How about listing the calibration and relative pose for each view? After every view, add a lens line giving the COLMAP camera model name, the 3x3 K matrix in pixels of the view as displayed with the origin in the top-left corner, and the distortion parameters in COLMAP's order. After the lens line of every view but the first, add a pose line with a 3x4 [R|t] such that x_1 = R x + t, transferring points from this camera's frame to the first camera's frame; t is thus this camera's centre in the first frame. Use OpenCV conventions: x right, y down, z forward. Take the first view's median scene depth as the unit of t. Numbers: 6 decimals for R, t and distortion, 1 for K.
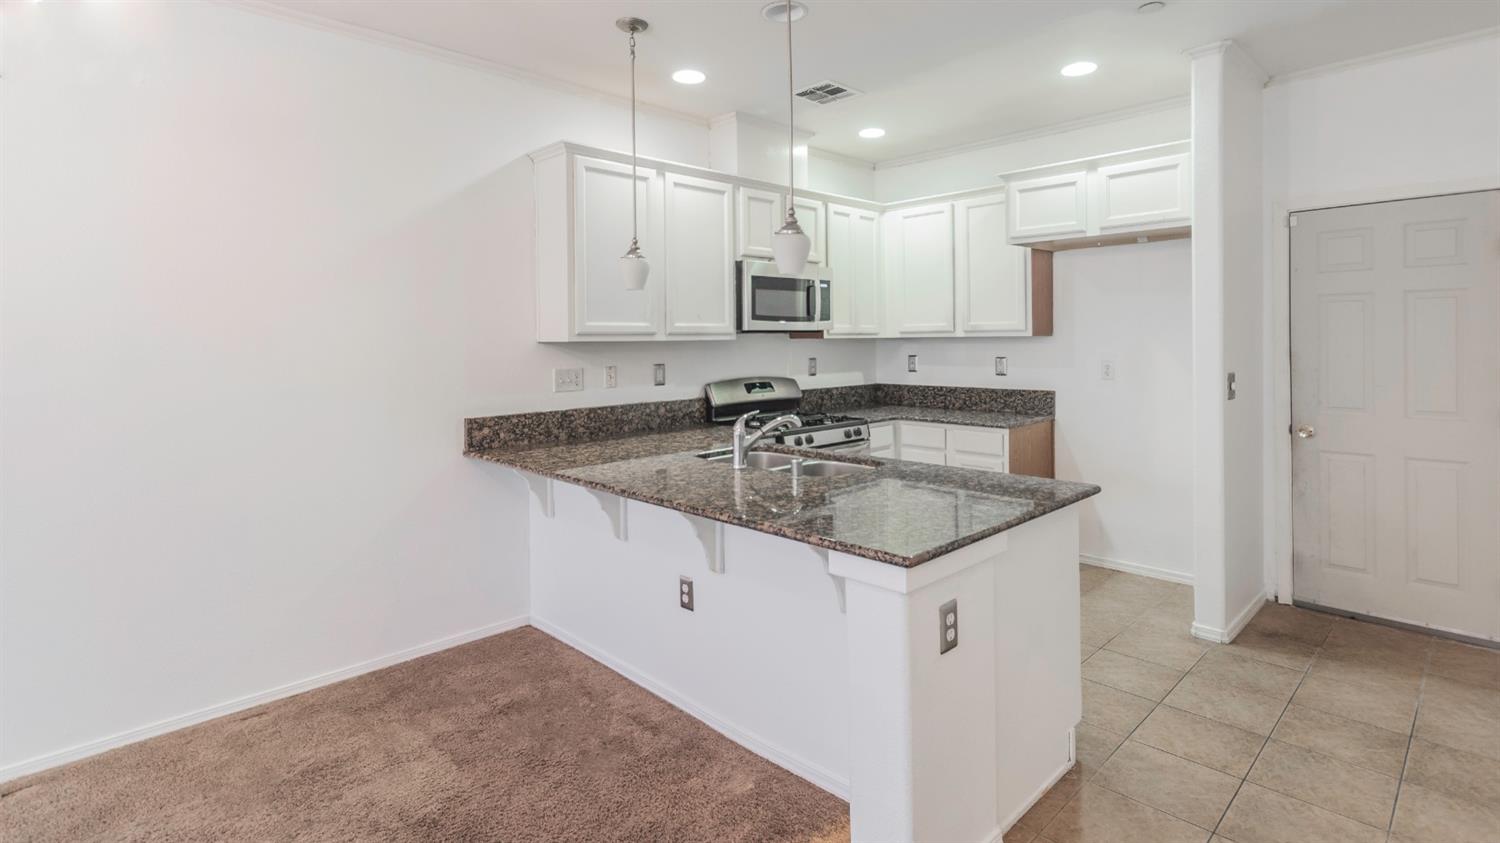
lens RADIAL K [[732.8, 0, 769.1], [0, 732.8, 343.0], [0, 0, 1]] dist [0.007025, 0.000900]
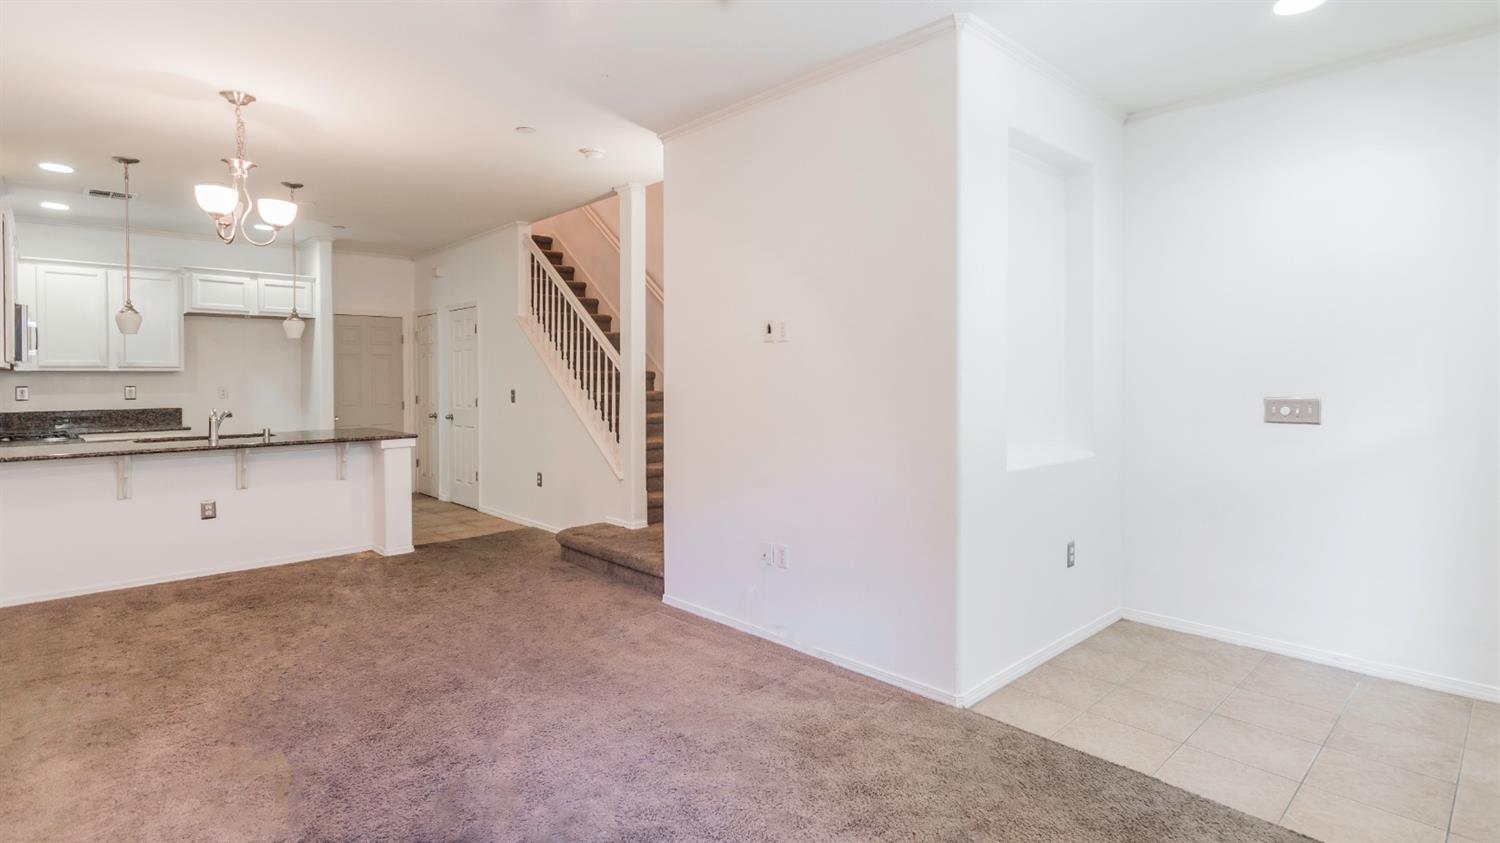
lens RADIAL K [[732.8, 0, 761.2], [0, 732.8, 383.2], [0, 0, 1]] dist [0.007025, 0.000900]
pose [[0.014735, 0.003867, 0.999884, -1.329108], [0.009901, 0.999943, -0.004013, 0.038703], [-0.999842, 0.009959, 0.014695, -0.260069]]
